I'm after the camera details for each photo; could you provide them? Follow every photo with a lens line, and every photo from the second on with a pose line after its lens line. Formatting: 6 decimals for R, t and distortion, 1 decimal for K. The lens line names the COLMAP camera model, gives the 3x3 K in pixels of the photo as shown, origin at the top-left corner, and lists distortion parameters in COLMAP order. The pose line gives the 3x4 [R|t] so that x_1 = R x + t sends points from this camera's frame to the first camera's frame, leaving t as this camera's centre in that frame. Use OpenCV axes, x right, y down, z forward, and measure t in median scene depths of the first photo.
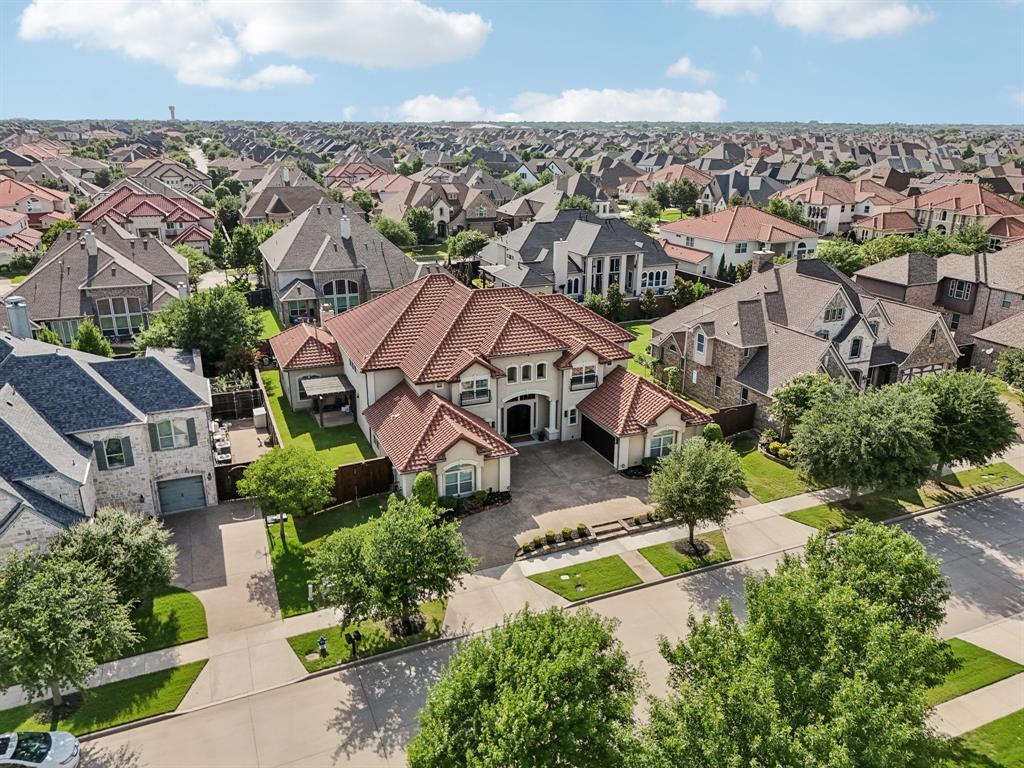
lens RADIAL K [[761.8, 0, 512.0], [0, 761.8, 384.0], [0, 0, 1]] dist [0.009289, -0.005789]
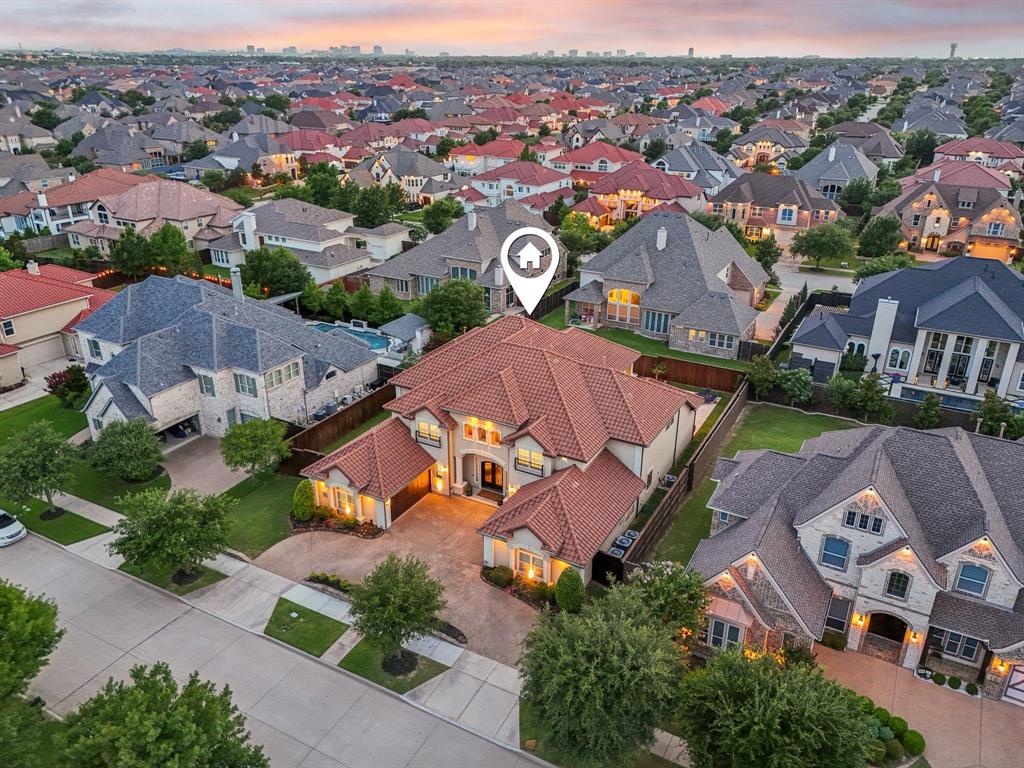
lens RADIAL K [[761.8, 0, 512.0], [0, 761.8, 384.0], [0, 0, 1]] dist [0.009289, -0.005789]
pose [[0.609016, 0.308375, -0.730756, 0.700299], [-0.251867, 0.948828, 0.190493, -0.260234], [0.752105, 0.068040, 0.655522, 0.336699]]
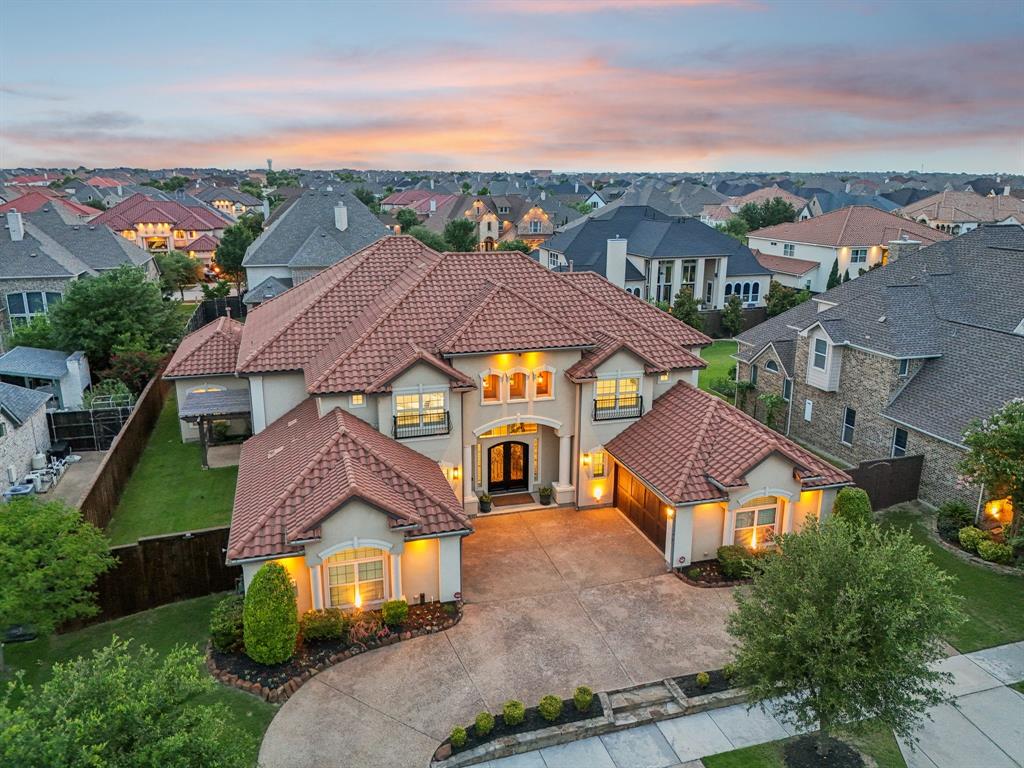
lens RADIAL K [[761.8, 0, 512.0], [0, 761.8, 384.0], [0, 0, 1]] dist [0.009289, -0.005789]
pose [[0.994189, 0.027642, -0.104043, 0.068703], [-0.034598, 0.997242, -0.065656, 0.020055], [0.101941, 0.068874, 0.992403, 0.385043]]
